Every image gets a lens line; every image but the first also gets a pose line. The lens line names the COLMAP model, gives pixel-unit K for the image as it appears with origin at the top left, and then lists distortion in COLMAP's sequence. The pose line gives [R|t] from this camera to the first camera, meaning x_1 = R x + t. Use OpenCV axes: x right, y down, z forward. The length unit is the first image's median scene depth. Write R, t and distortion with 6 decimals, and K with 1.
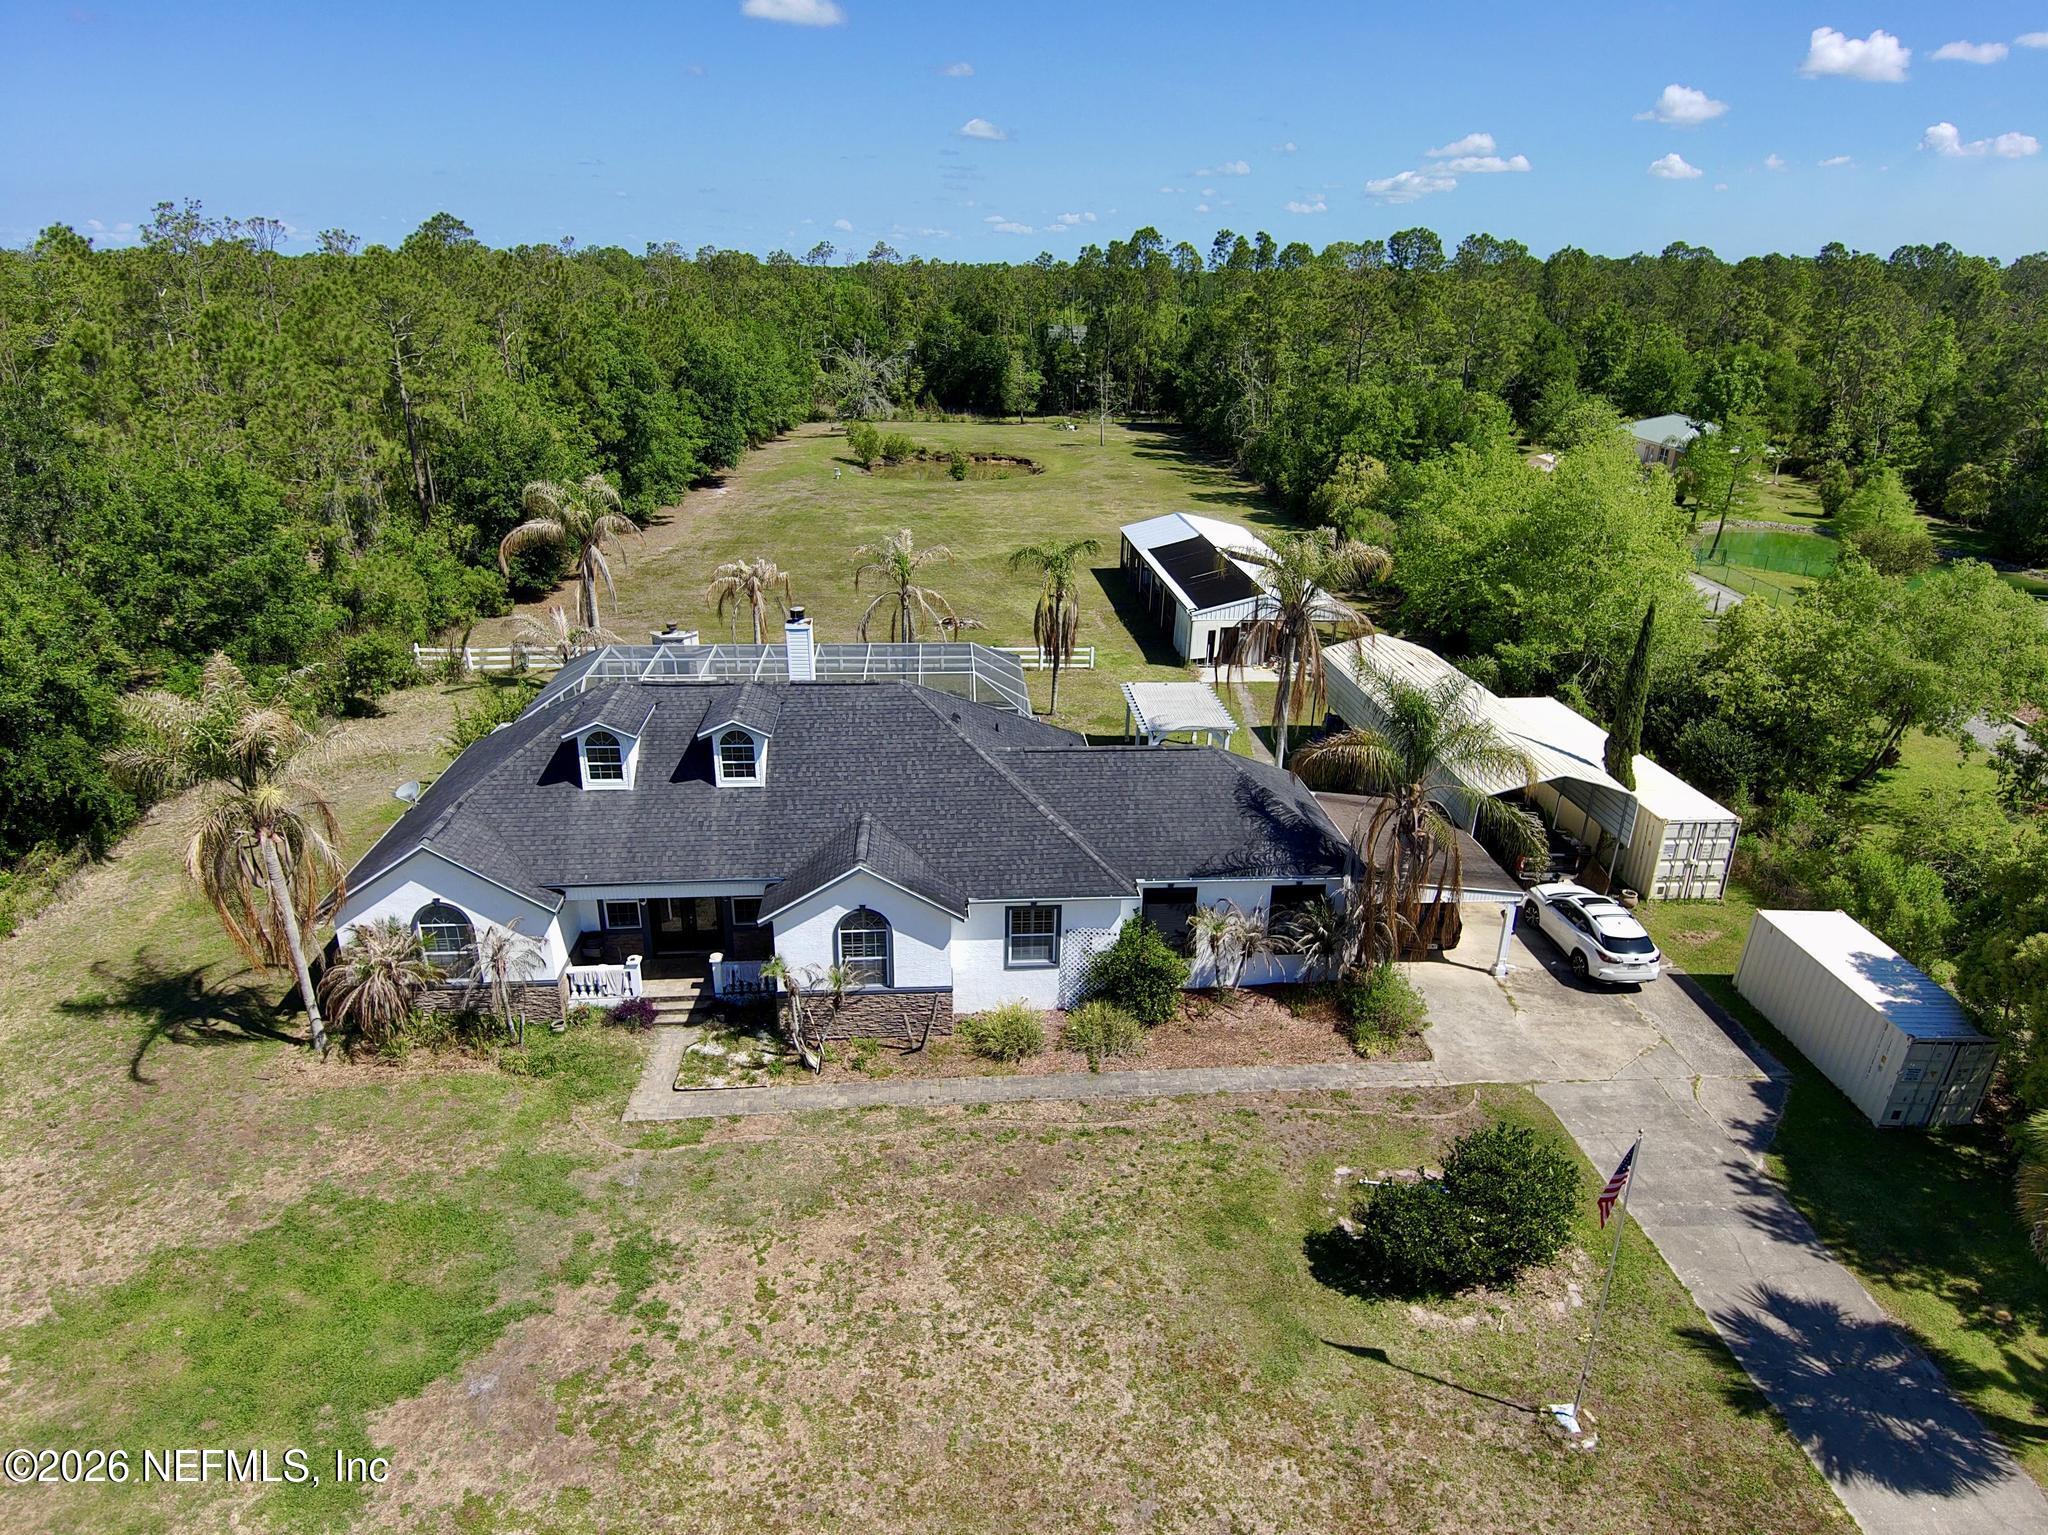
lens RADIAL K [[1214.3, 0, 1028.6], [0, 1214.3, 782.9], [0, 0, 1]] dist [0.091177, -0.124318]
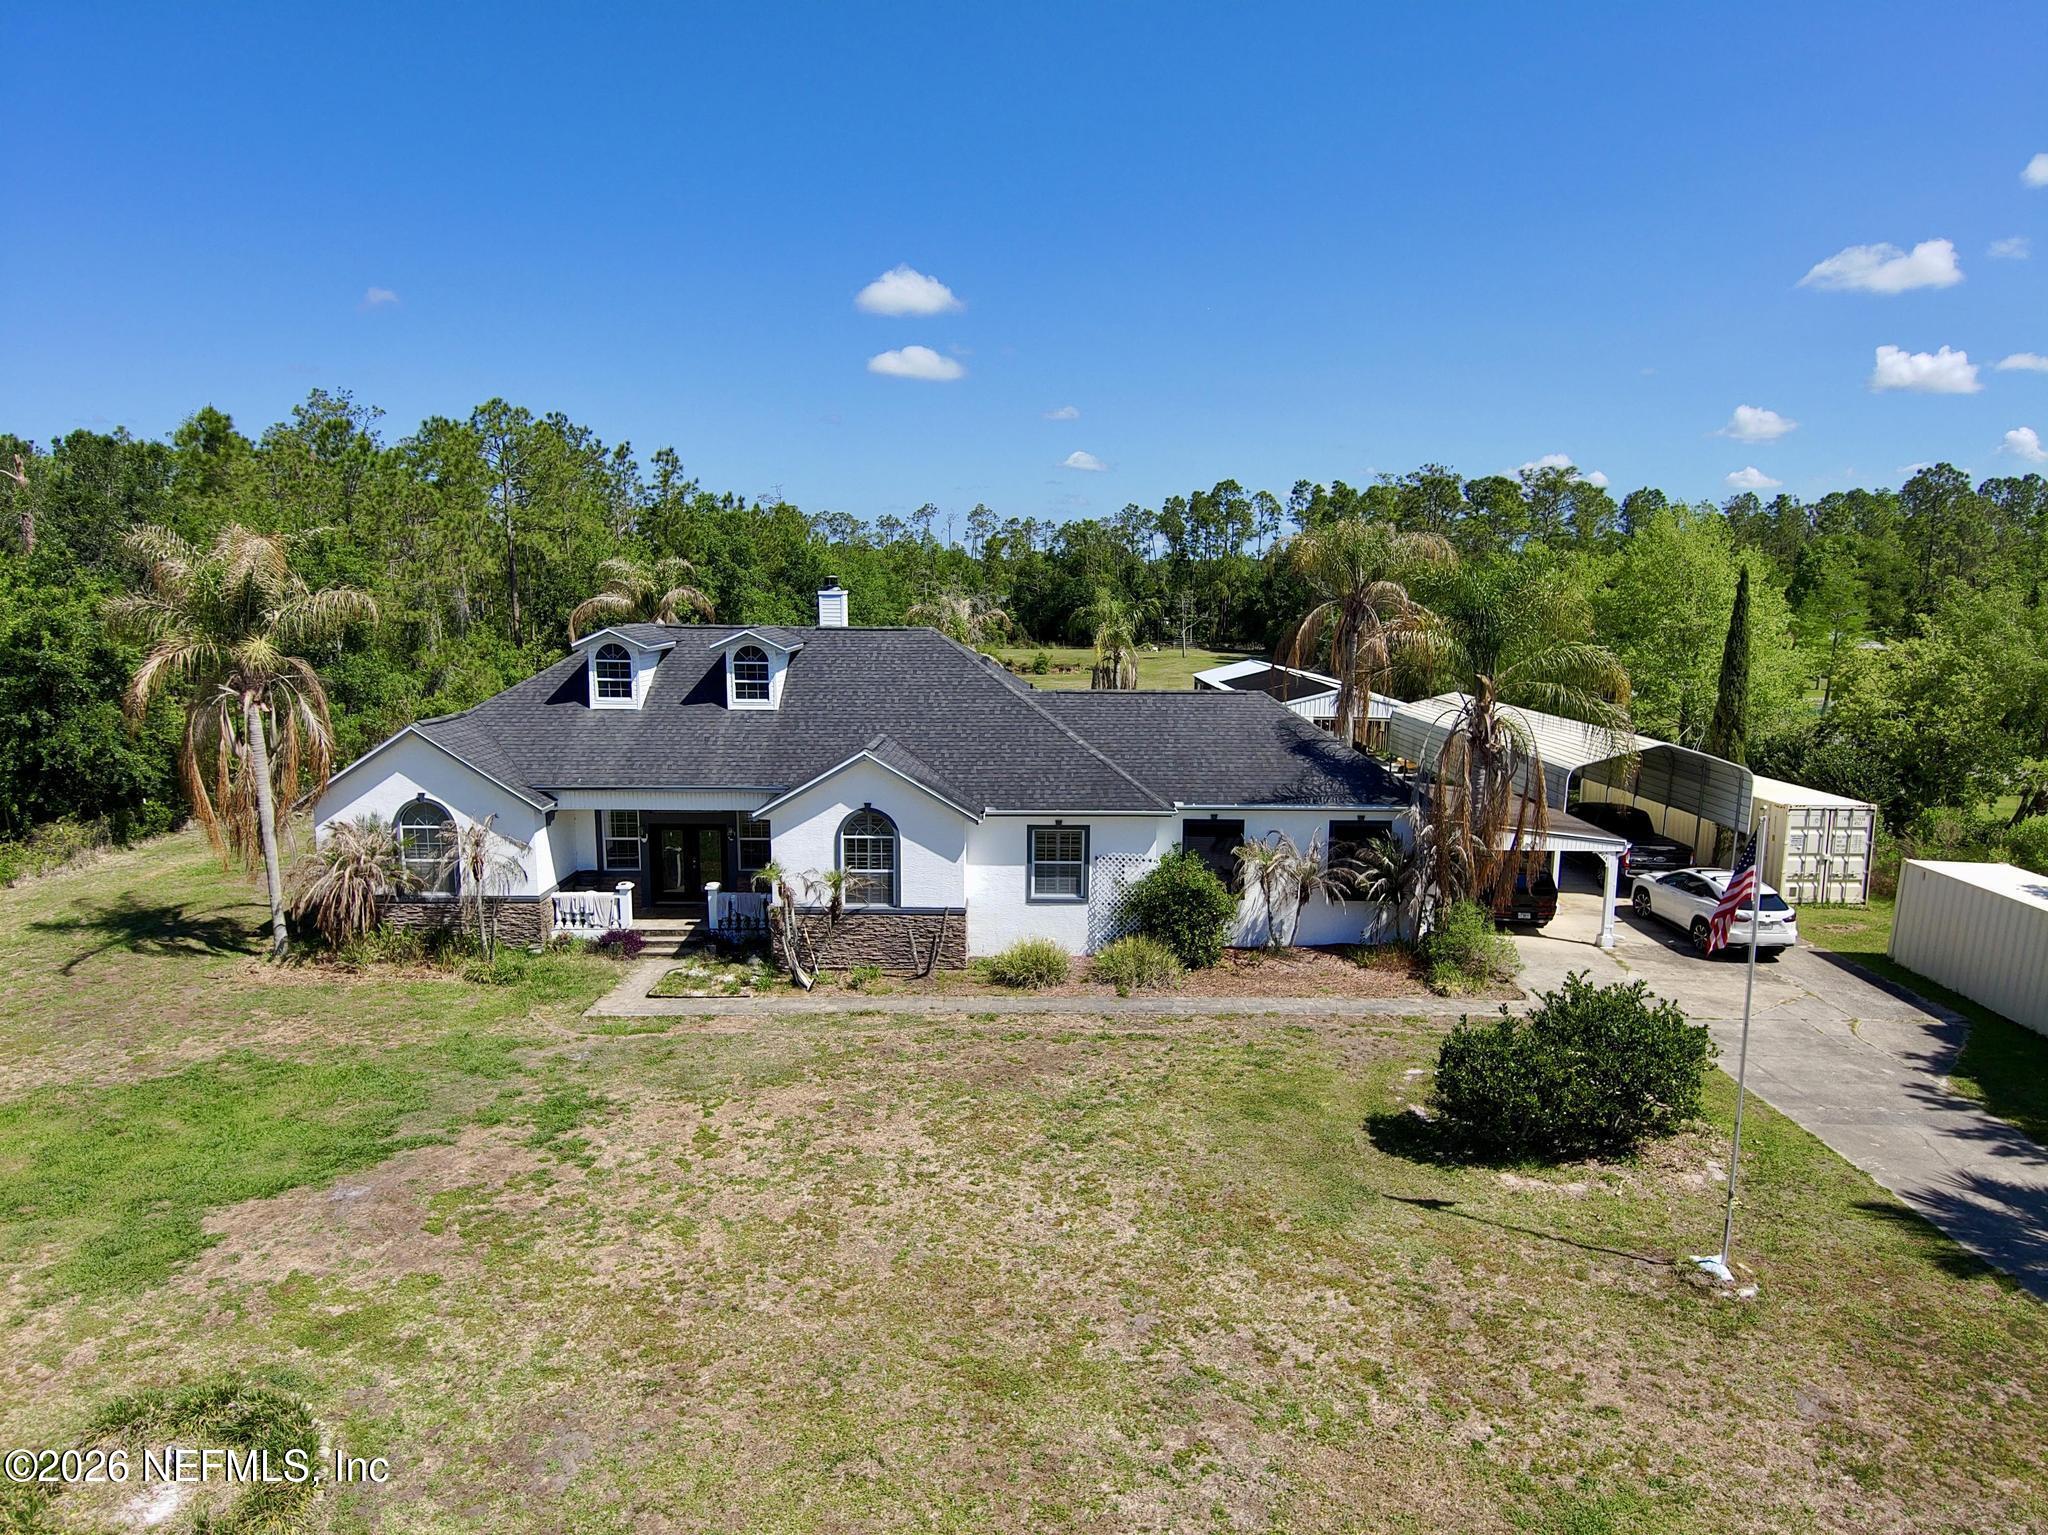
lens RADIAL K [[1214.3, 0, 1028.6], [0, 1214.3, 782.9], [0, 0, 1]] dist [0.091177, -0.124318]
pose [[0.996785, 0.001931, -0.080101, 0.057671], [-0.020298, 0.973184, -0.229129, 0.296356], [0.077510, 0.230018, 0.970095, 0.123723]]
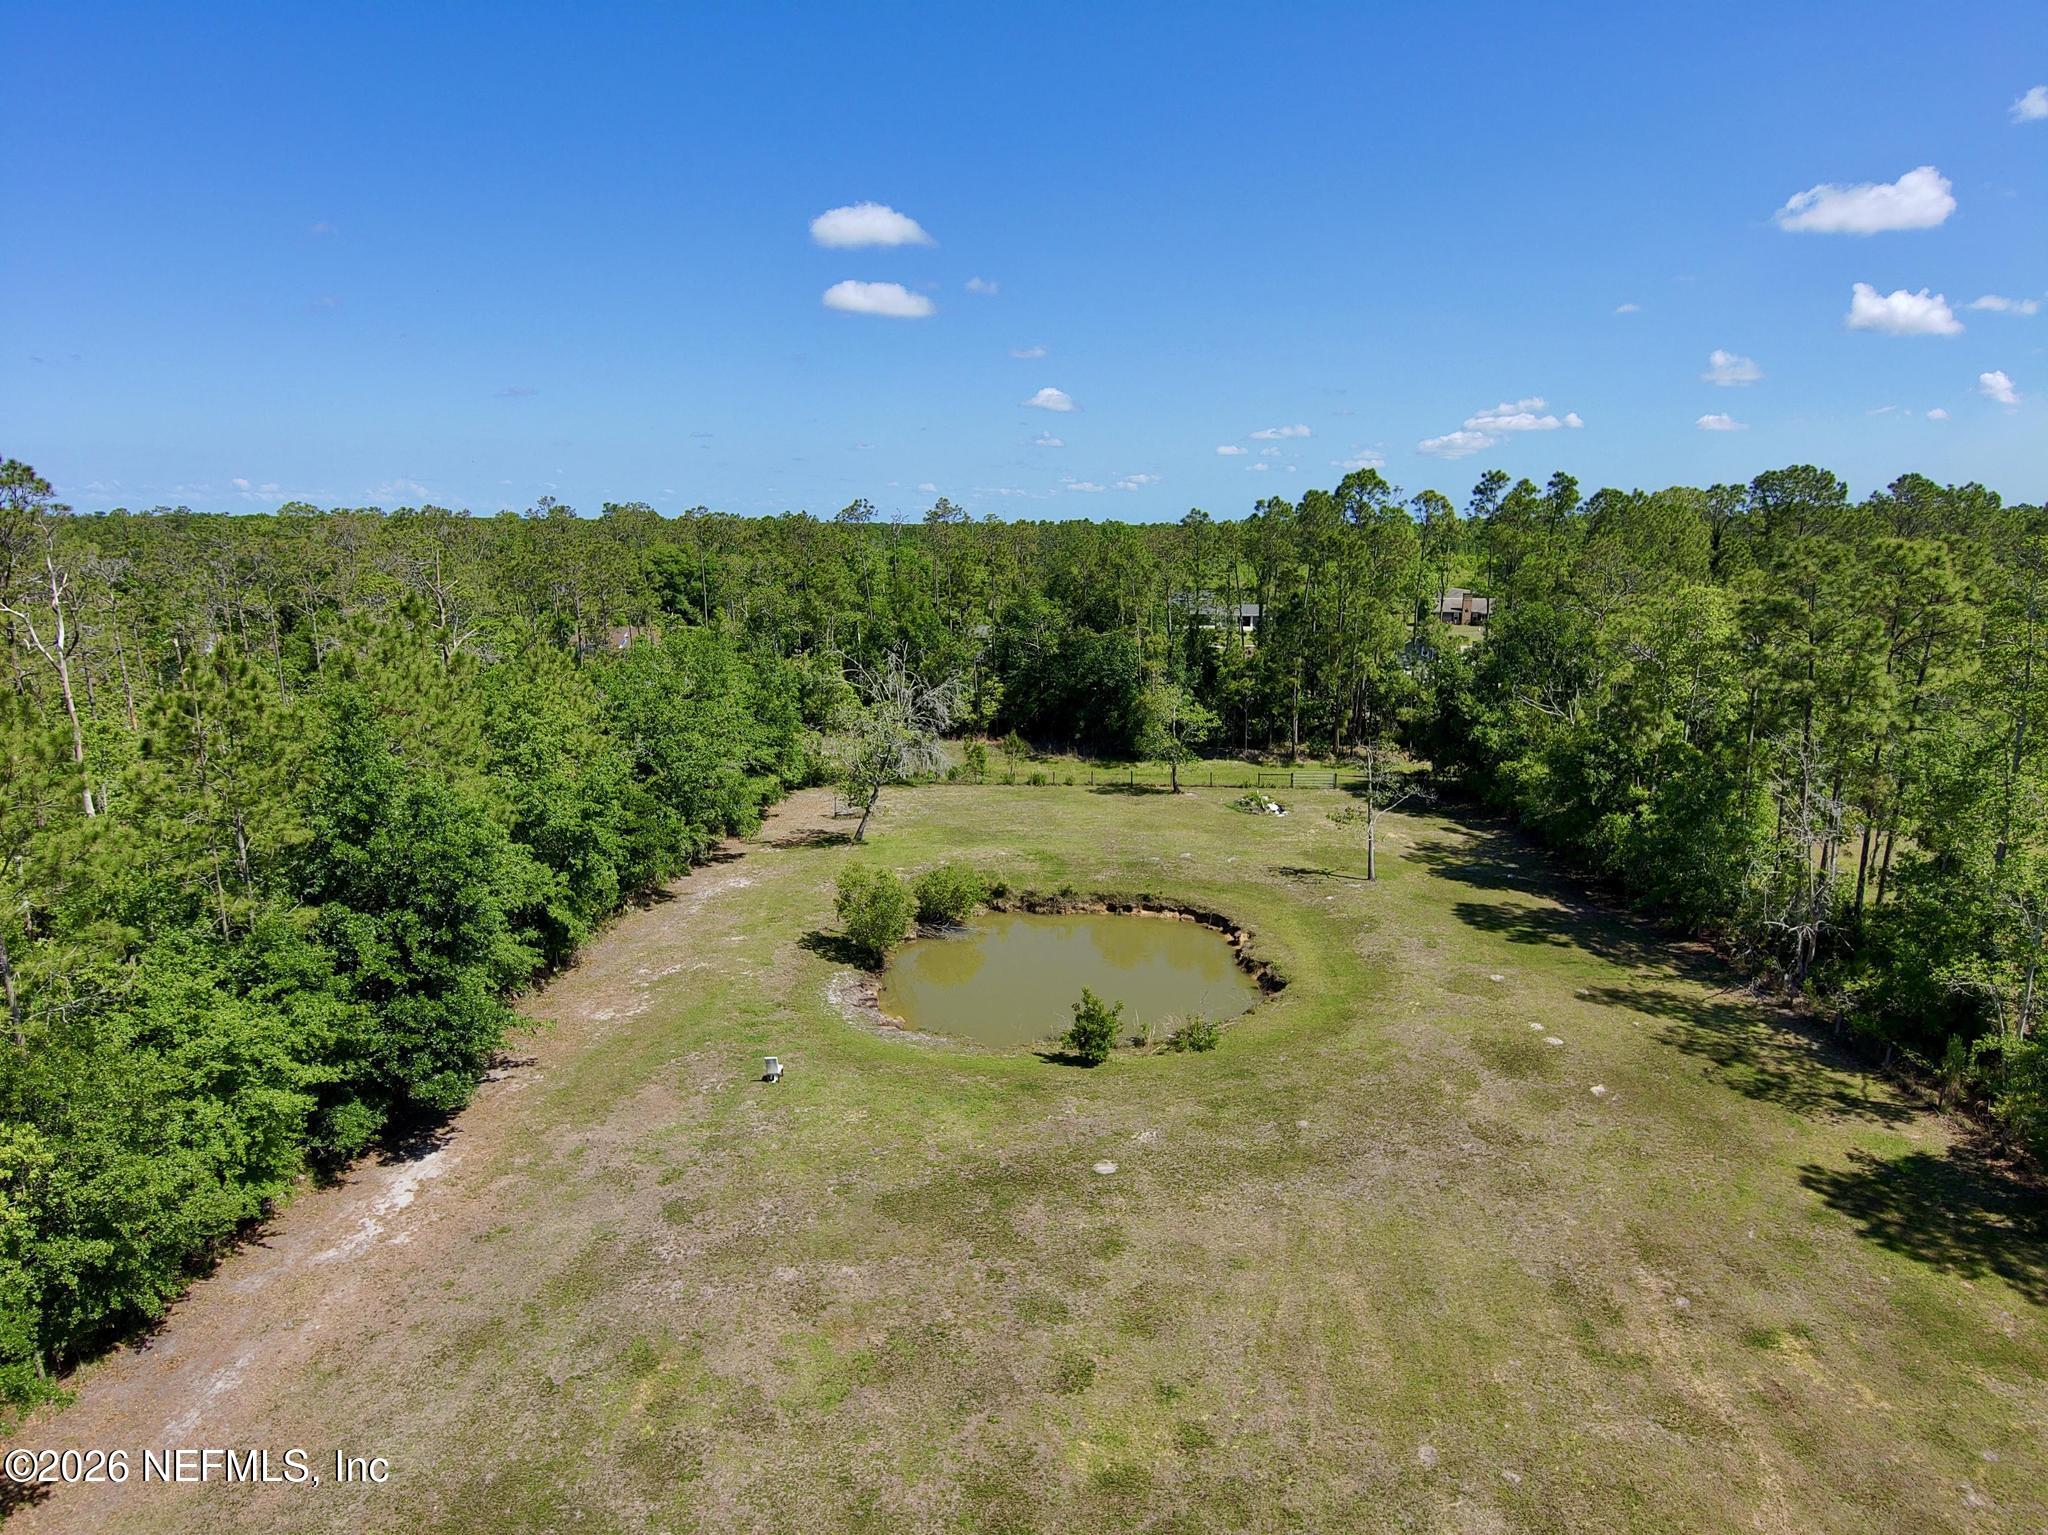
lens RADIAL K [[1214.3, 0, 1028.6], [0, 1214.3, 782.9], [0, 0, 1]] dist [0.091177, -0.124318]
pose [[0.998424, 0.000060, -0.056119, -0.228129], [-0.010465, 0.982659, -0.185128, -1.060105], [0.055135, 0.185423, 0.981111, 2.439401]]
